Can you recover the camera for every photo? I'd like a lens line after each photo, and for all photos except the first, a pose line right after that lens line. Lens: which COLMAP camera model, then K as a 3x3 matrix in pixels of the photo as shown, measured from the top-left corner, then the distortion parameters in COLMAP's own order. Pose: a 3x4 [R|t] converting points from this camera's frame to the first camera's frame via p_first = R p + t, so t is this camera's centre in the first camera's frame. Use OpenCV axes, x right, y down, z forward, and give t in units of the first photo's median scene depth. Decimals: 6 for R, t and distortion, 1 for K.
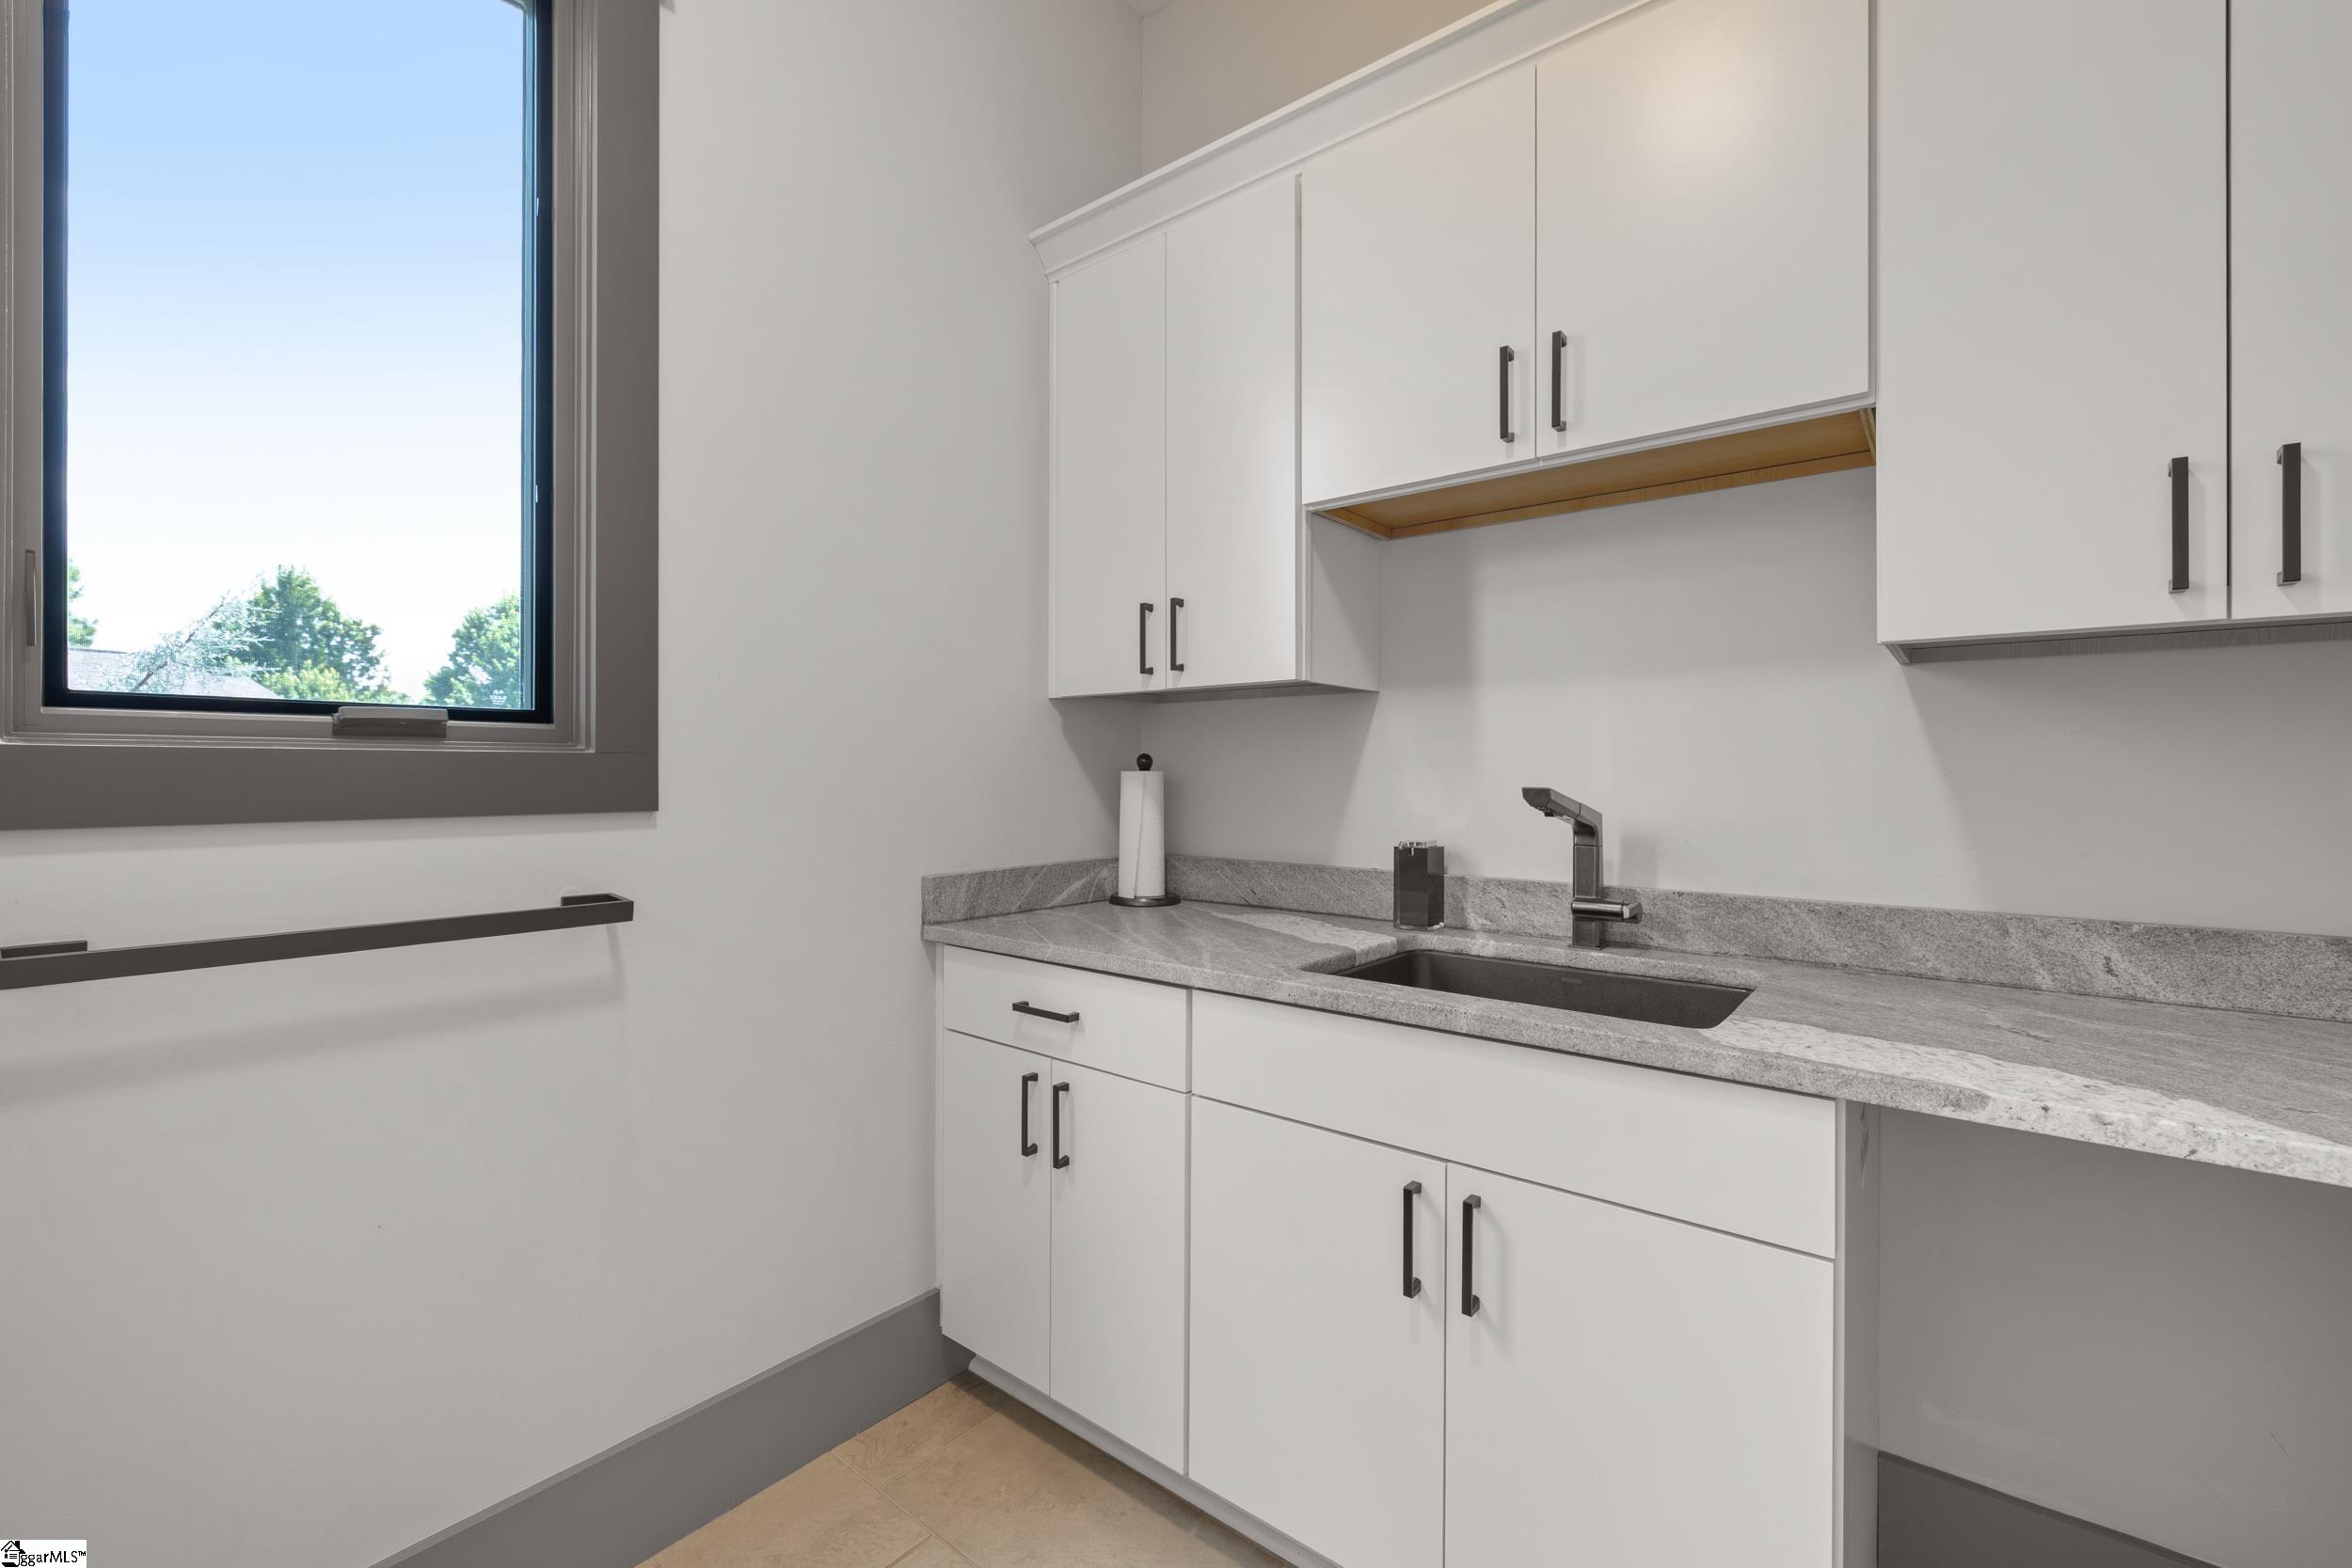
lens RADIAL K [[984.6, 0, 1187.2], [0, 984.6, 776.5], [0, 0, 1]] dist [0.001065, 0.000009]
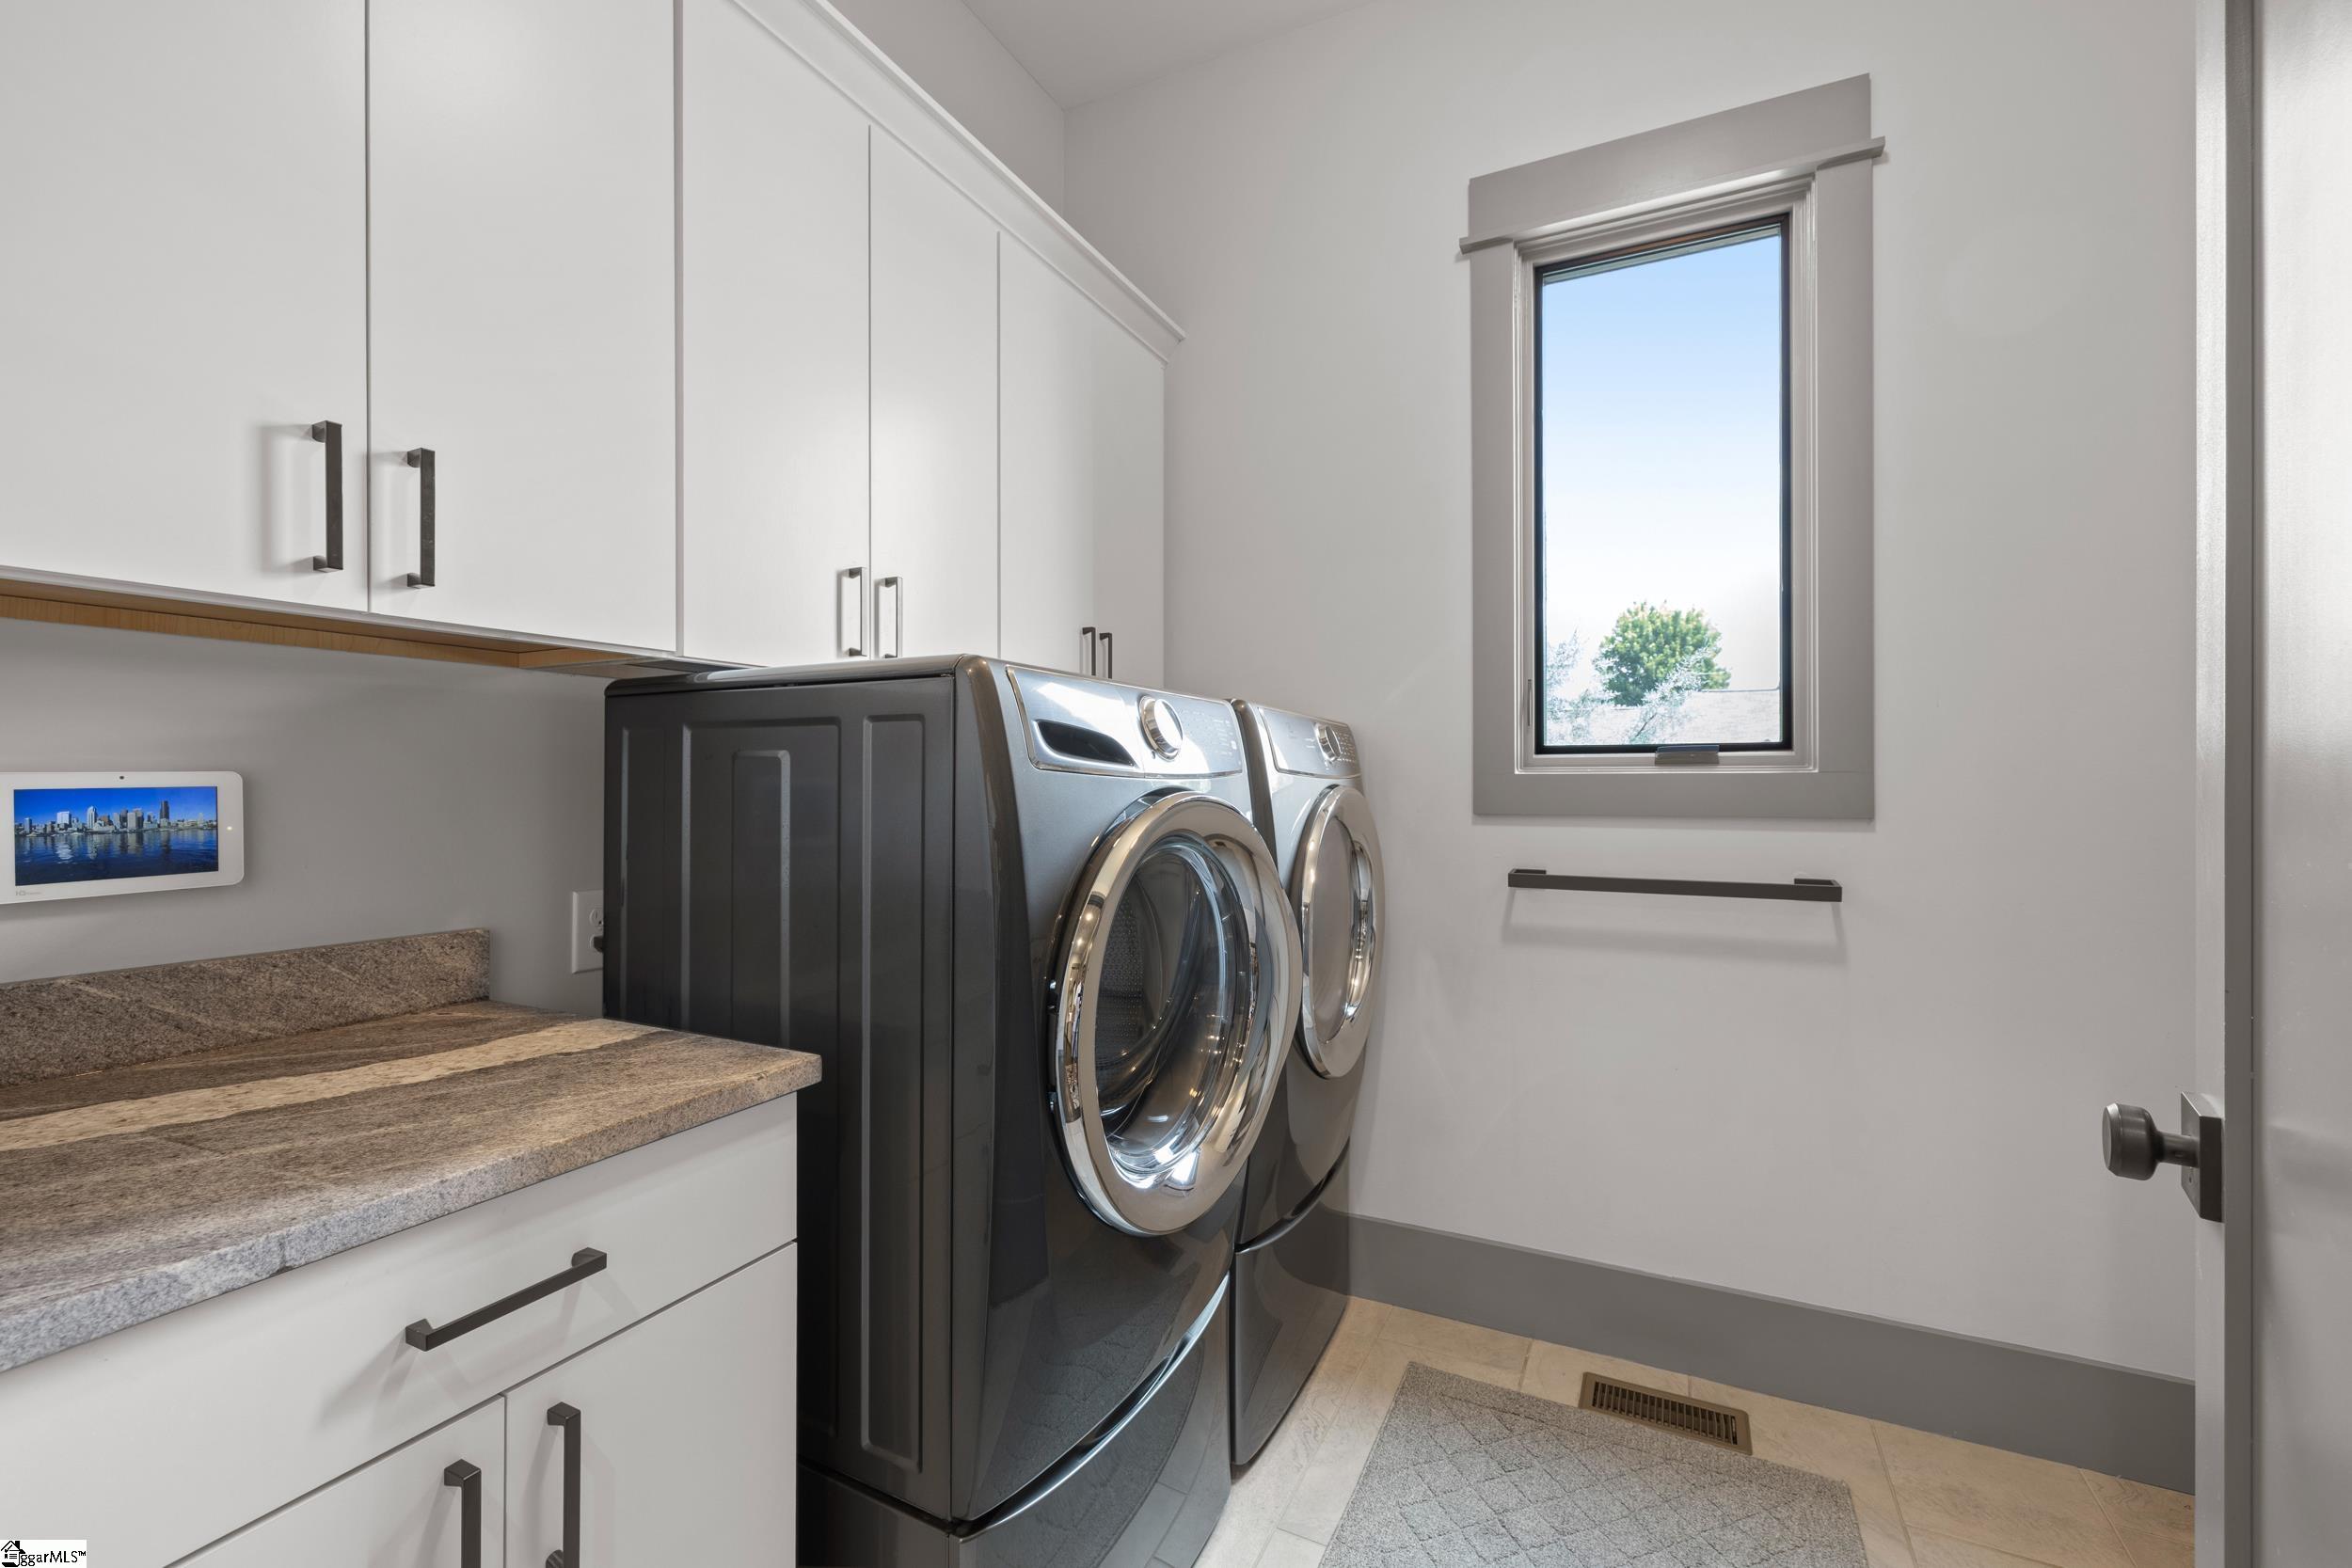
lens RADIAL K [[984.6, 0, 1174.2], [0, 984.6, 774.6], [0, 0, 1]] dist [0.001065, 0.000009]
pose [[0.218439, -0.009430, -0.975805, 0.507826], [-0.004514, 0.999933, -0.010673, -0.002936], [0.975840, 0.006736, 0.218382, -0.139783]]
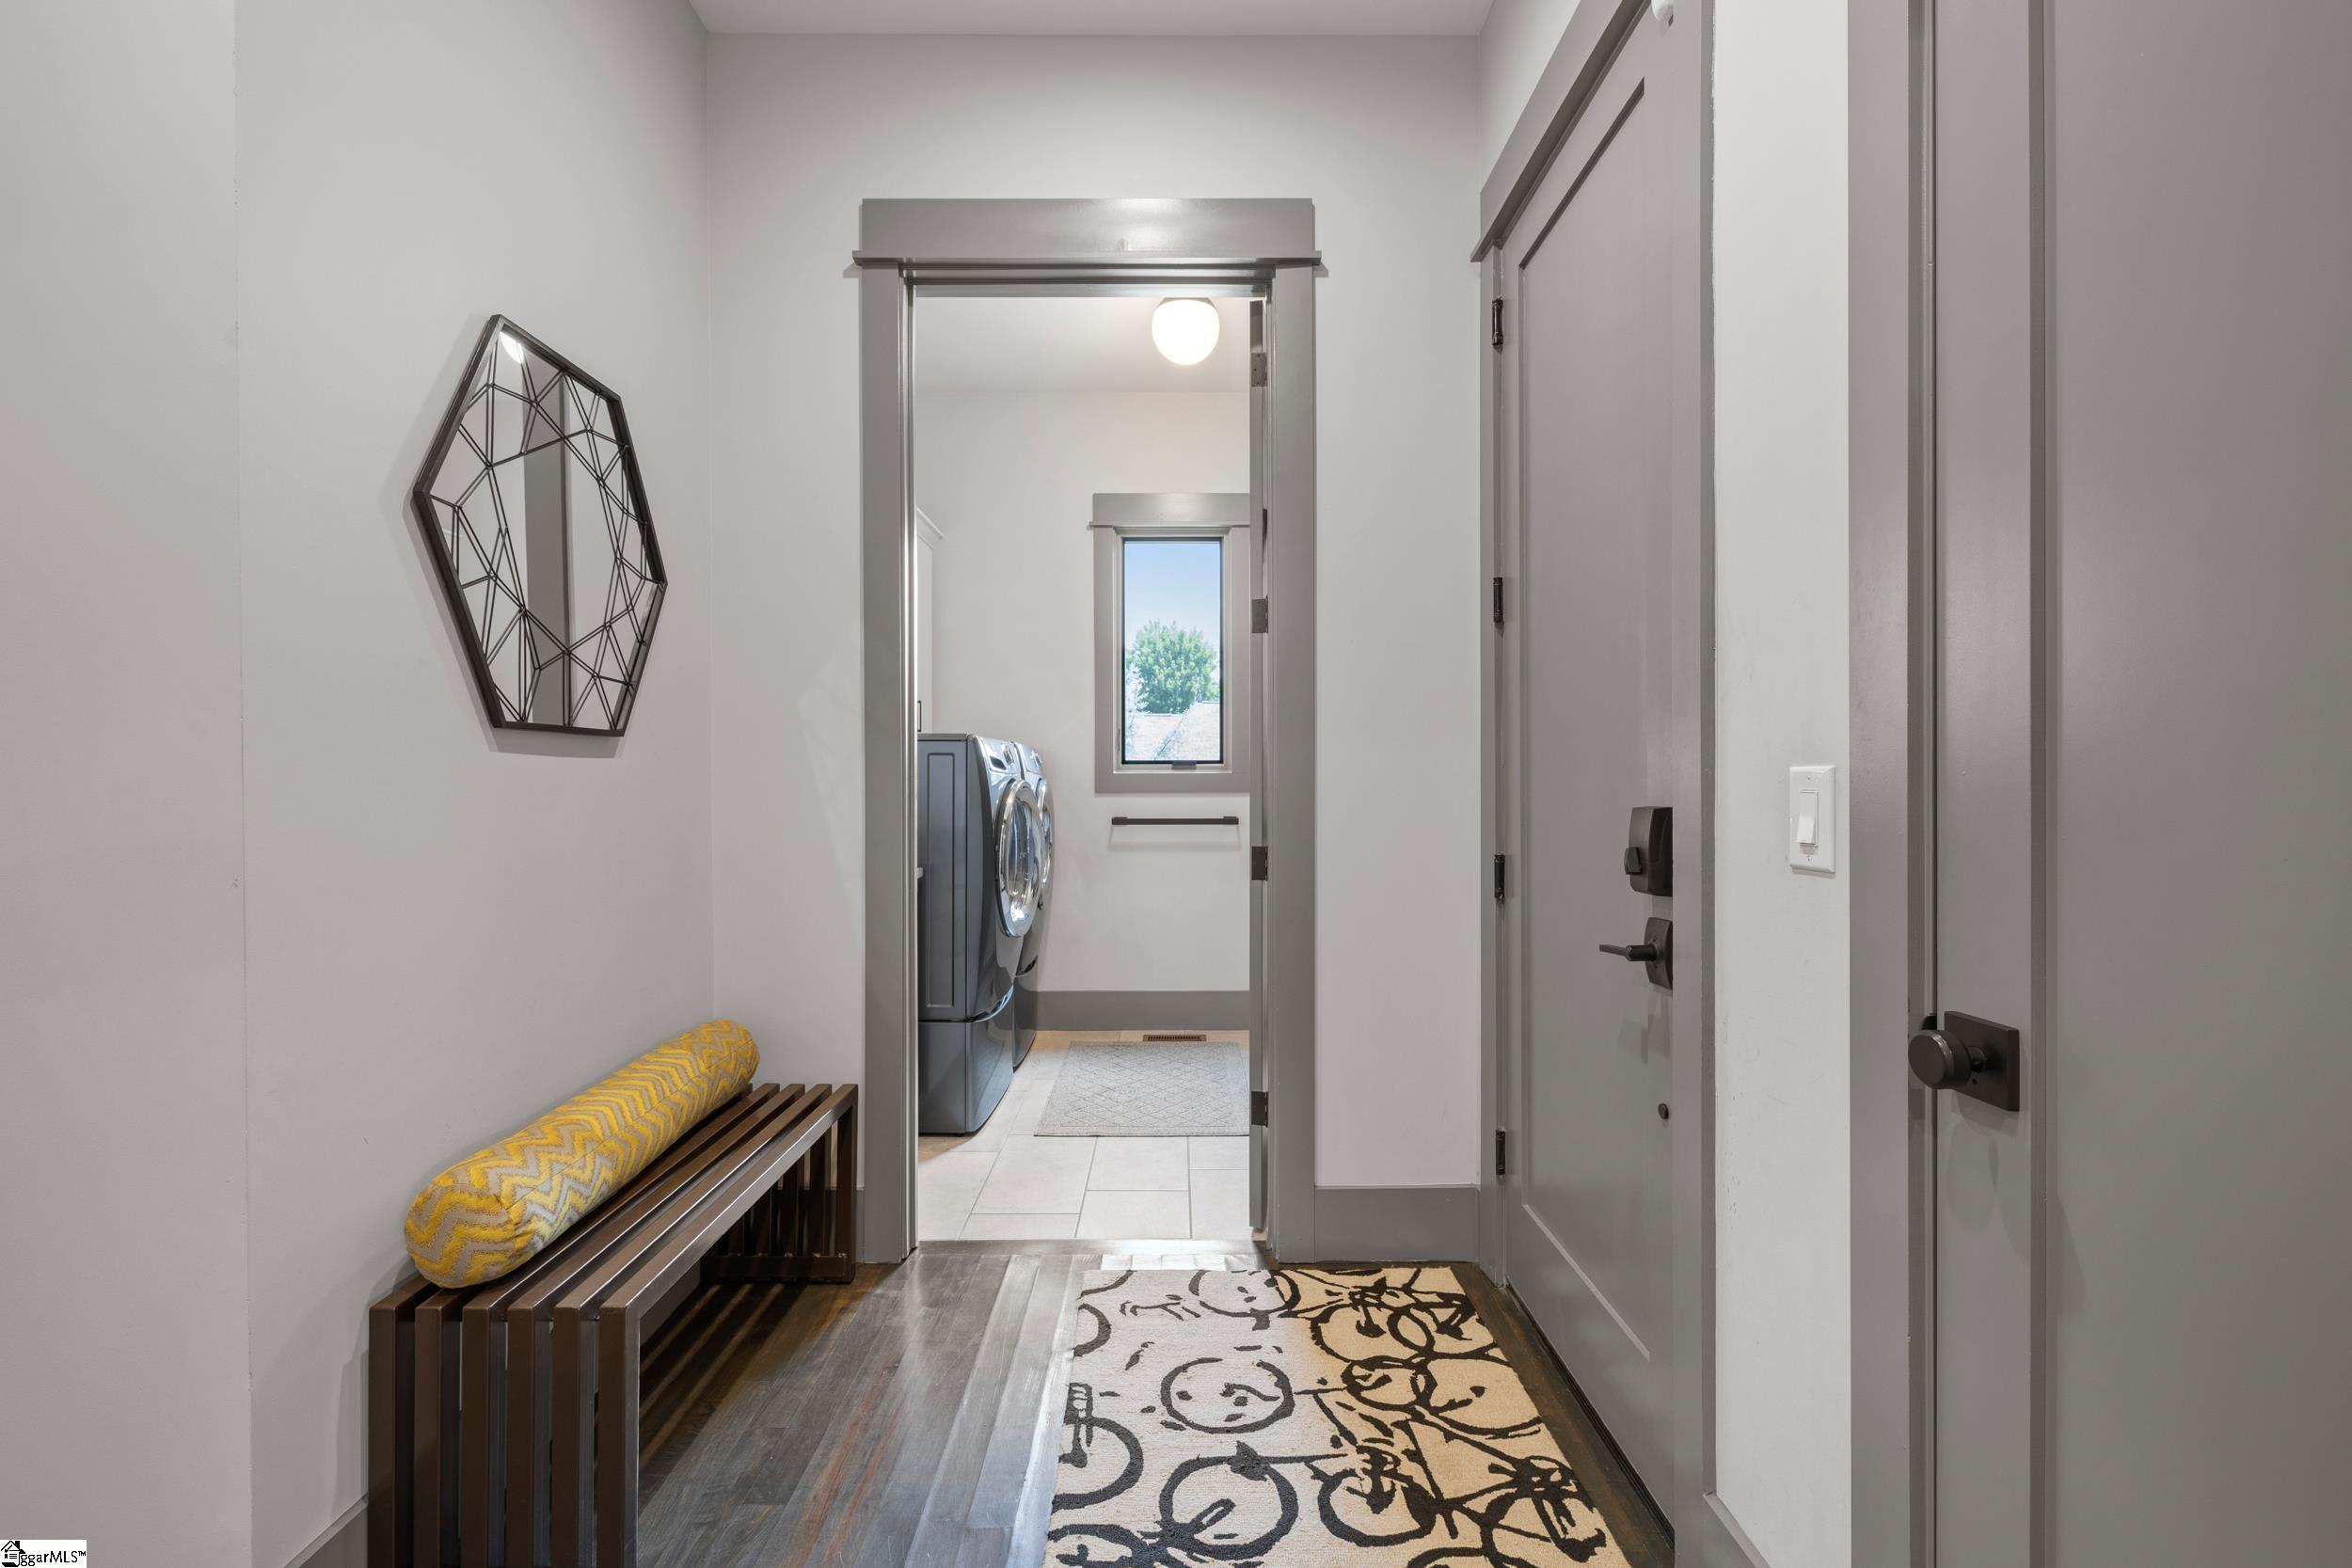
lens RADIAL K [[984.6, 0, 1175.7], [0, 984.6, 783.8], [0, 0, 1]] dist [0.001065, 0.000009]
pose [[0.633257, 0.000061, -0.773942, 1.801238], [-0.000329, 1.000000, -0.000190, 0.012420], [0.773942, 0.000375, 0.633257, -1.204008]]
